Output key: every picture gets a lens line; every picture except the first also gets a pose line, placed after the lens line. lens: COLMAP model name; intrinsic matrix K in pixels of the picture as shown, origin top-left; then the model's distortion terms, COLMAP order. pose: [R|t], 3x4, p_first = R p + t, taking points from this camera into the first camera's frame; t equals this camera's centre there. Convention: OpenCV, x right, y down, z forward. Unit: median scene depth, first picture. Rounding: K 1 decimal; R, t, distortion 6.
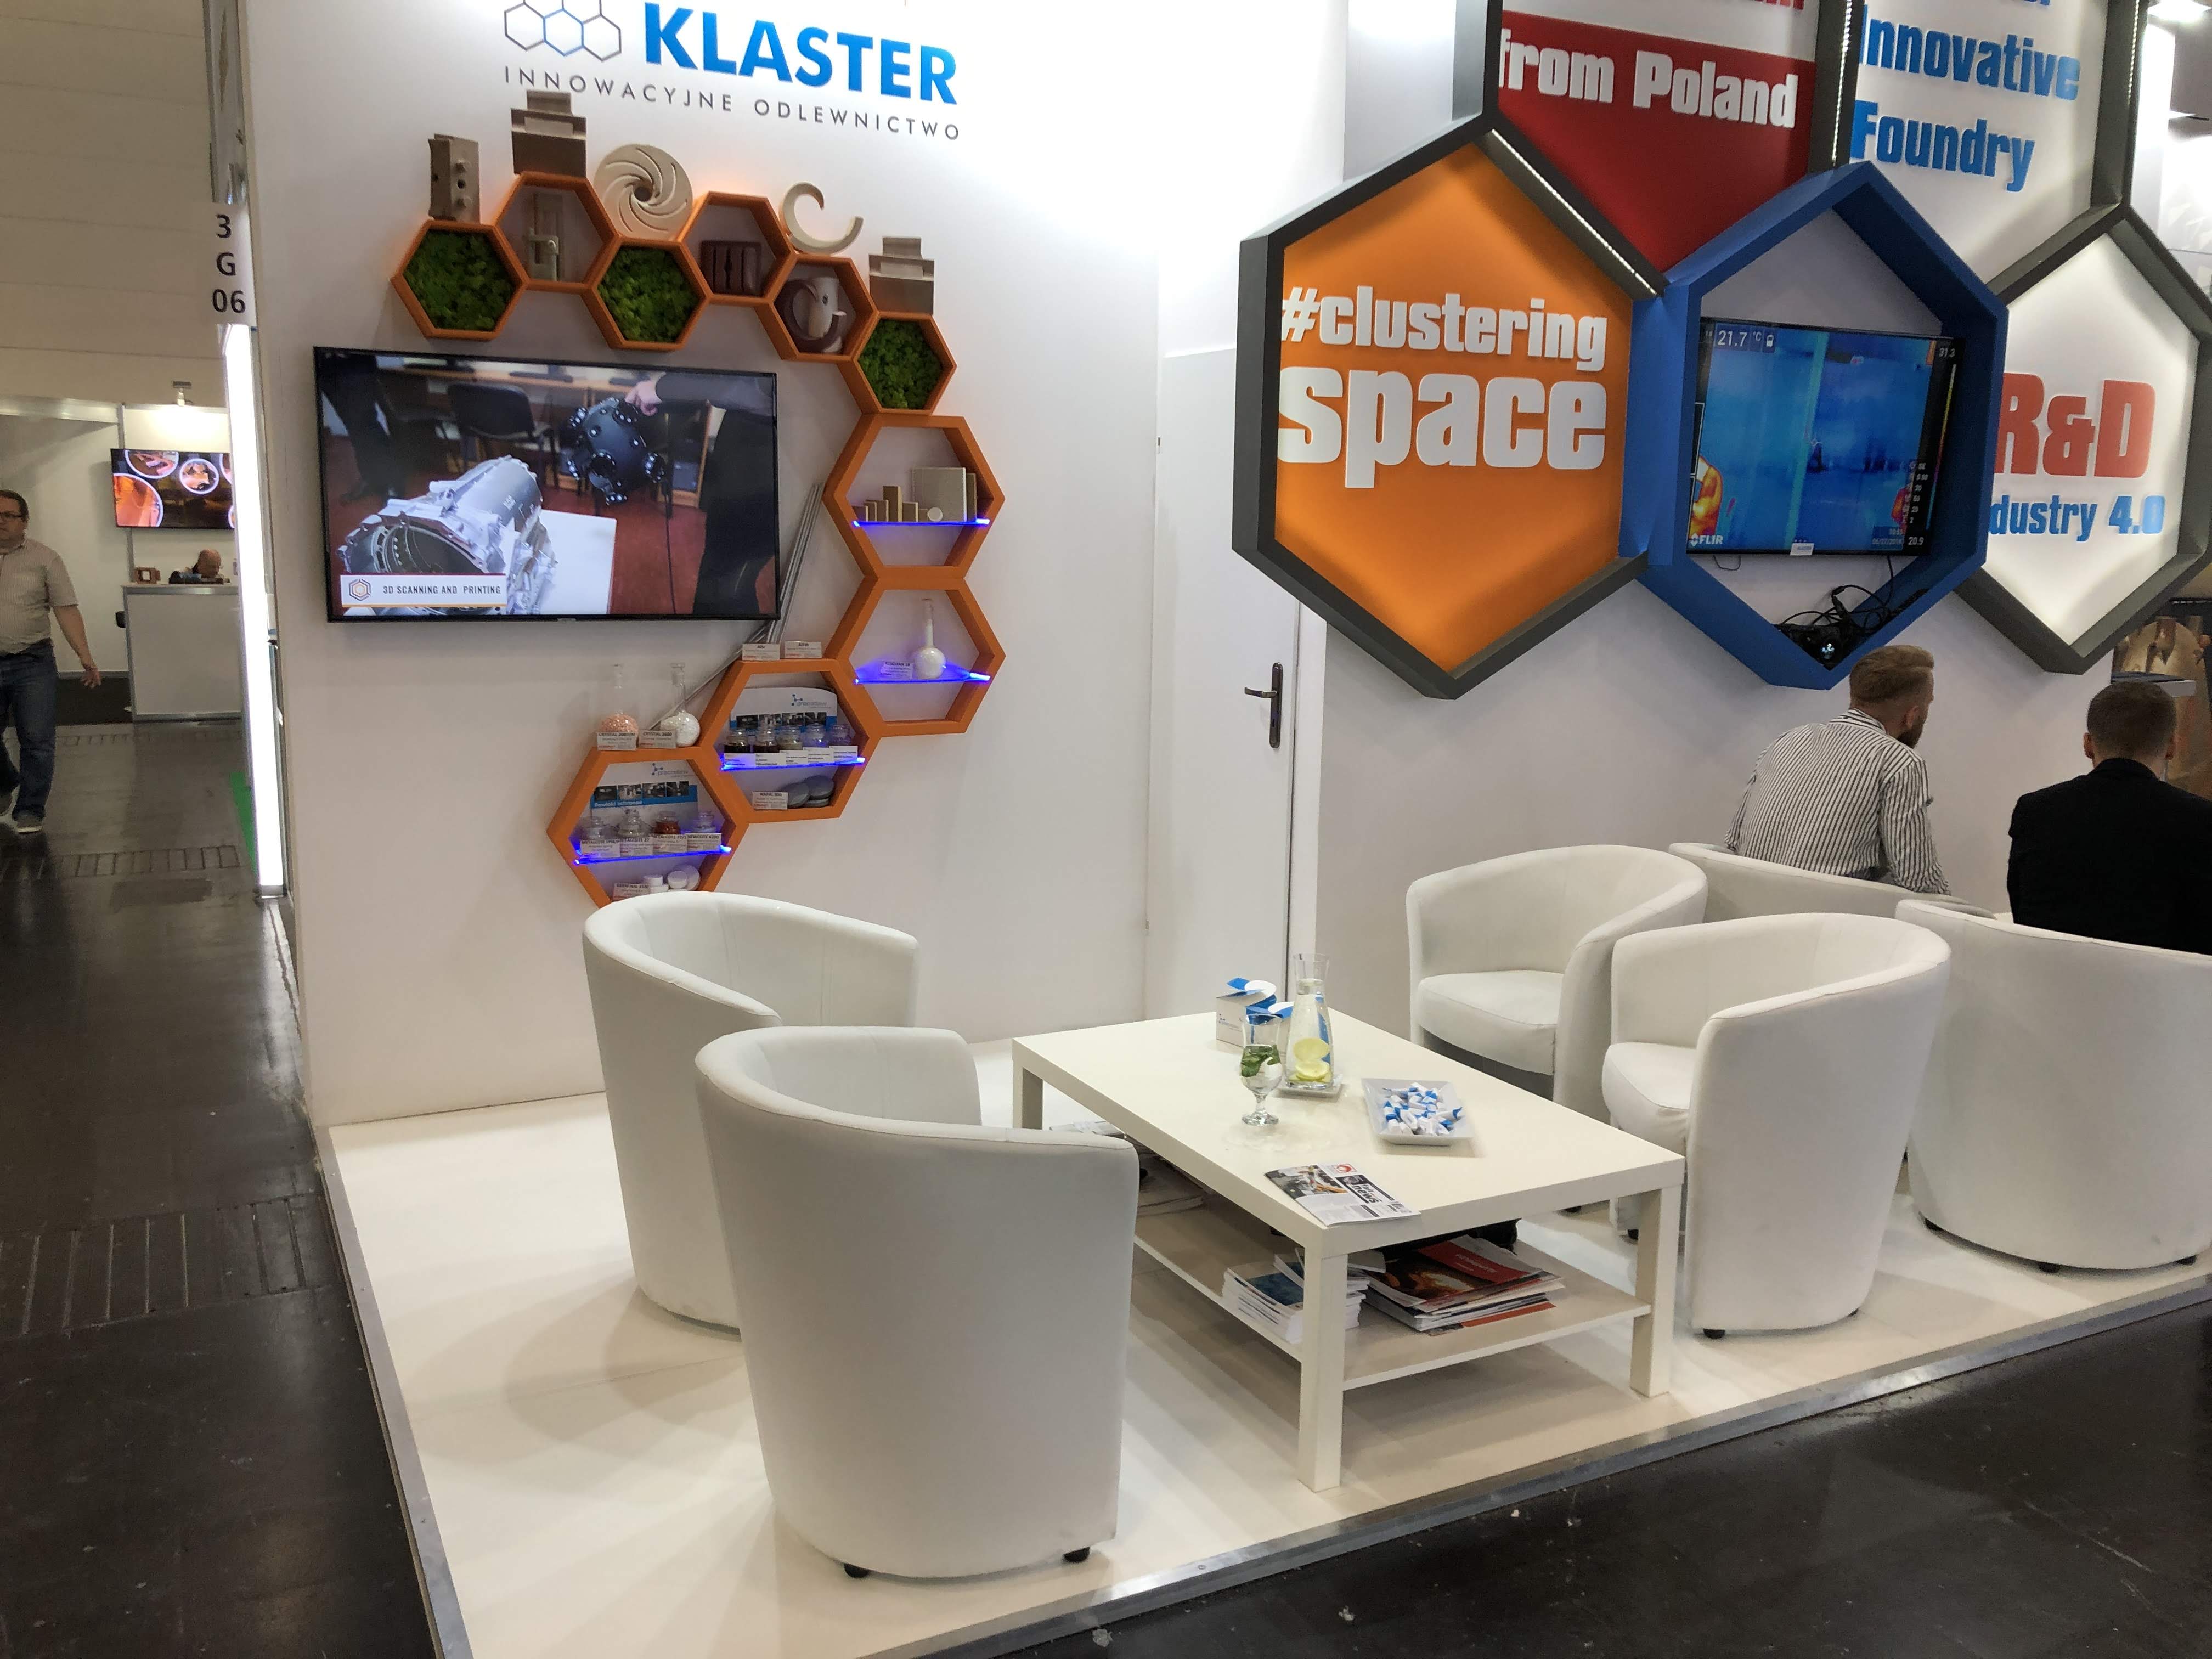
lens RADIAL K [[1824.9, 0, 1110.7], [0, 1824.9, 815.2], [0, 0, 1]] dist [0.014525, -0.009869]
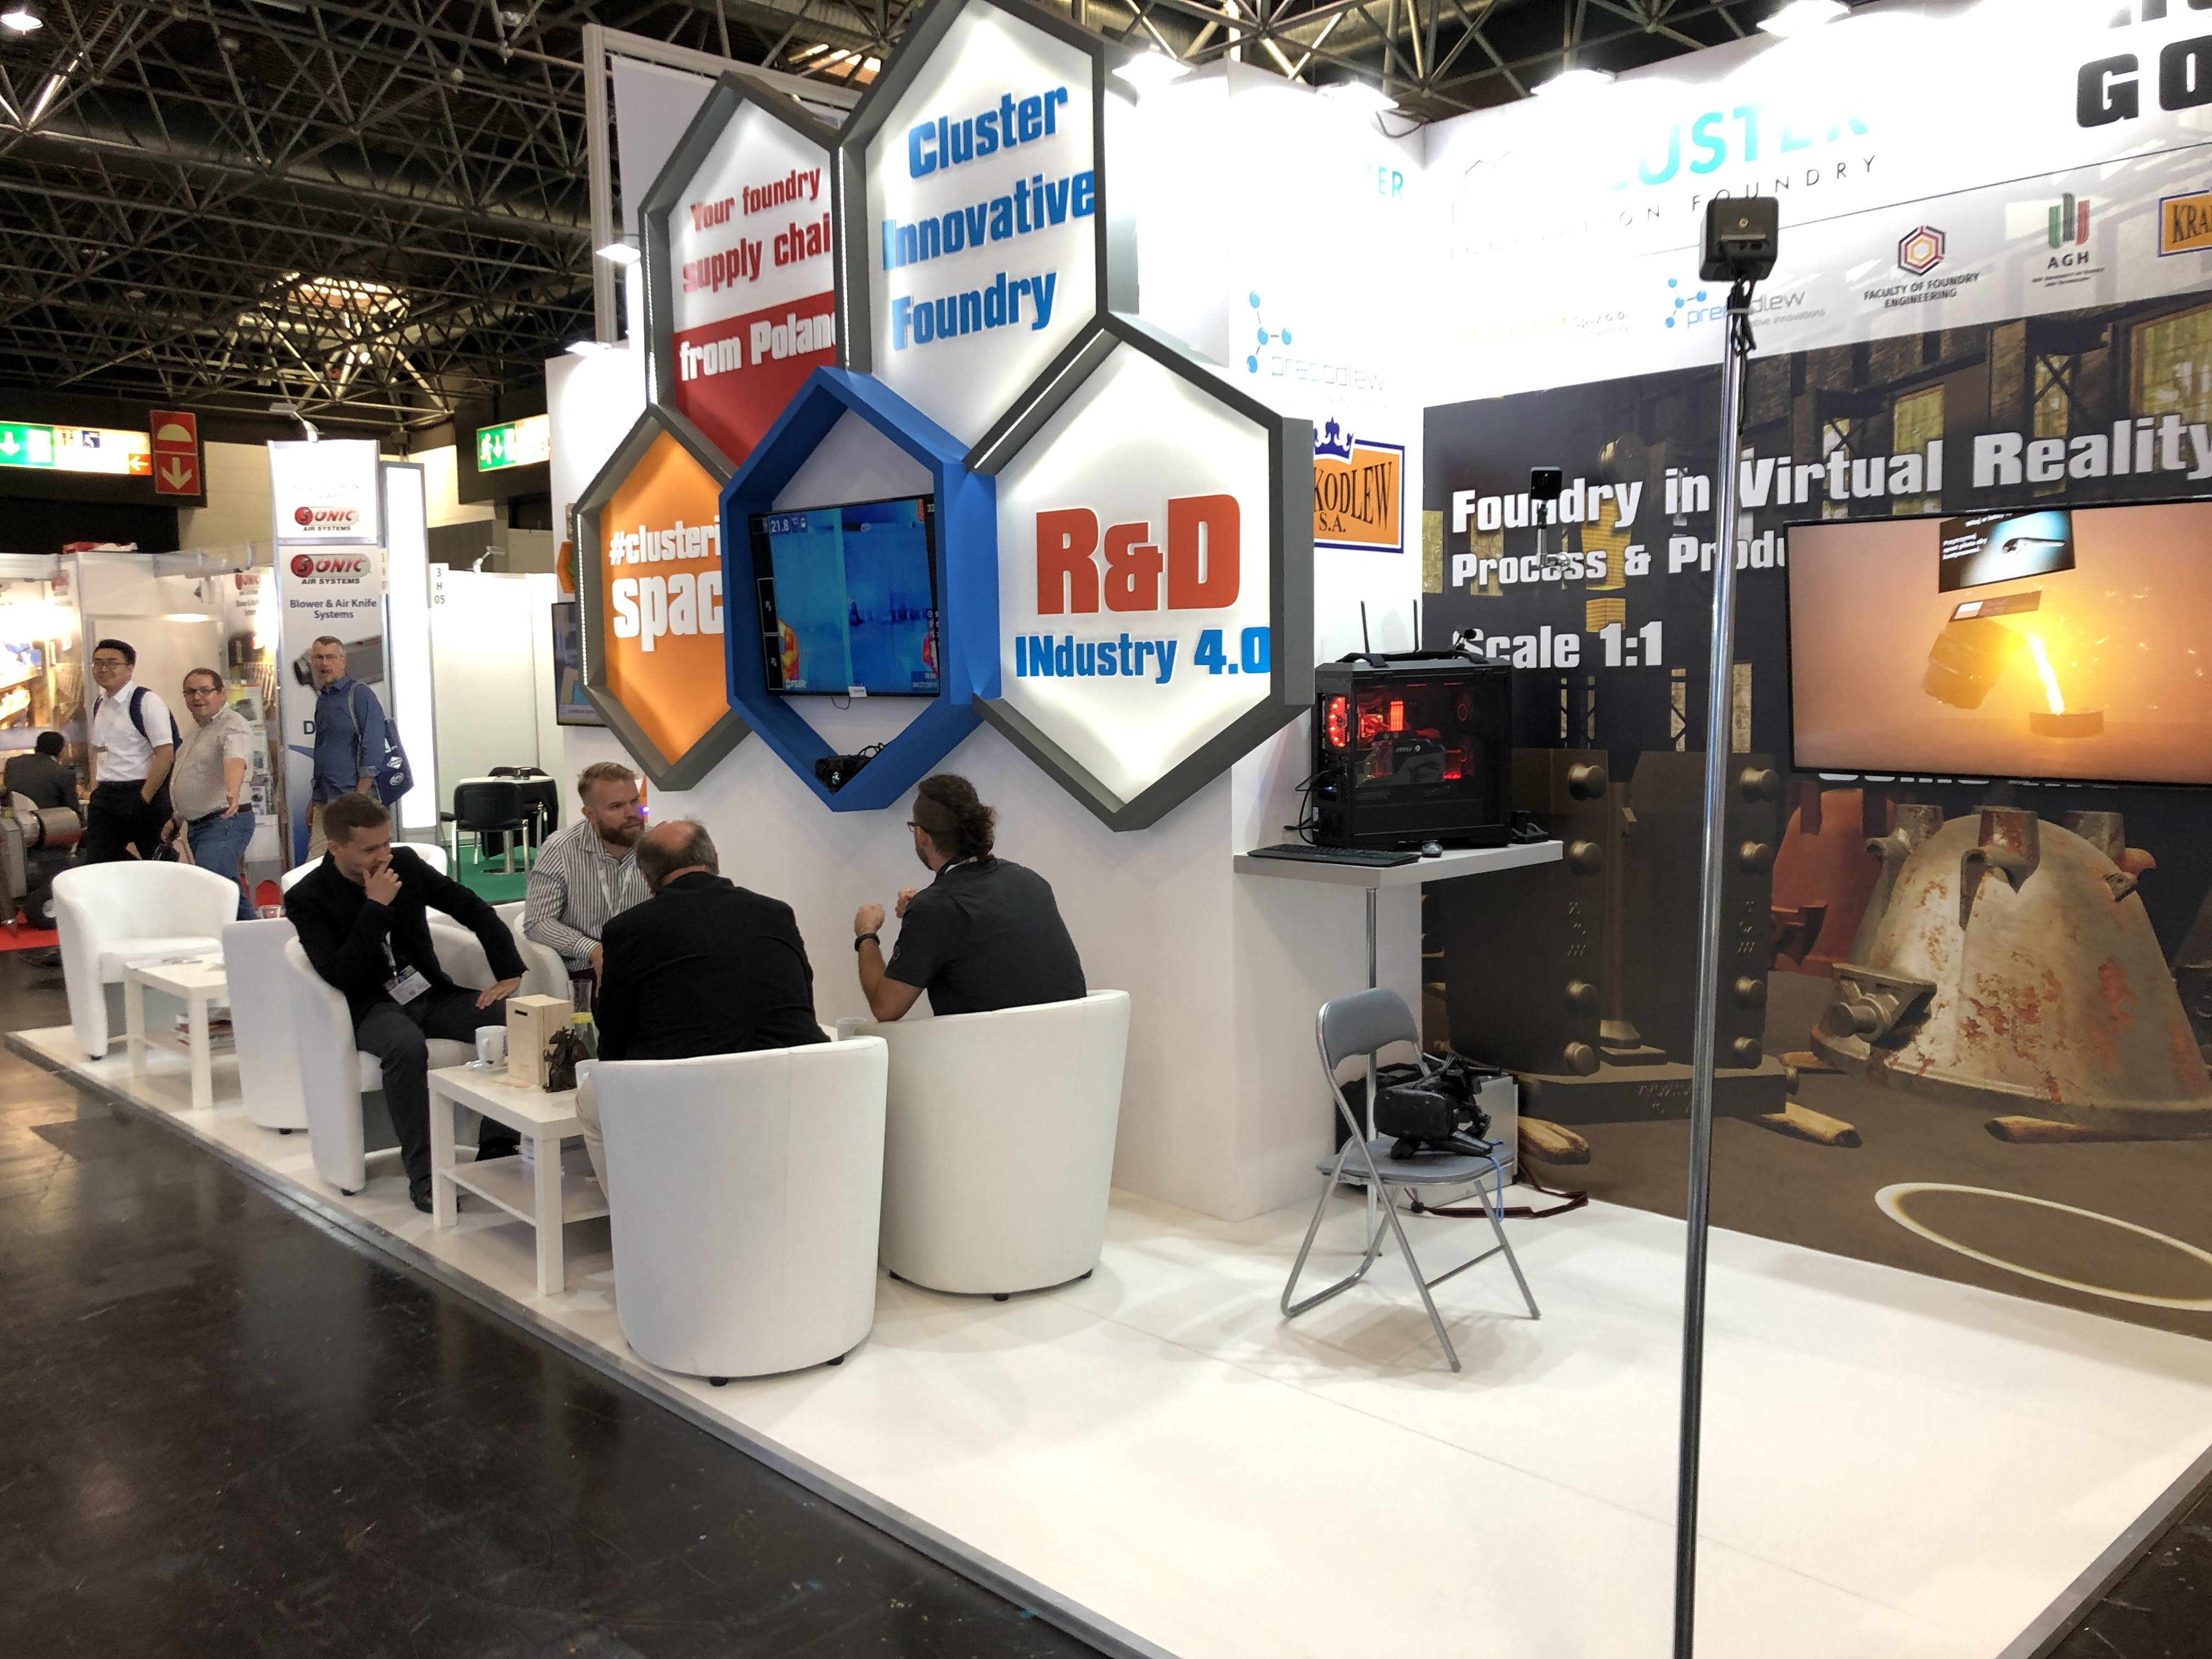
lens RADIAL K [[1824.9, 0, 1111.7], [0, 1824.9, 843.2], [0, 0, 1]] dist [0.014525, -0.009869]
pose [[0.279085, 0.082785, -0.956691, 1.498791], [-0.136339, 0.989600, 0.045860, -0.121992], [0.950538, 0.117635, 0.287469, 0.809598]]
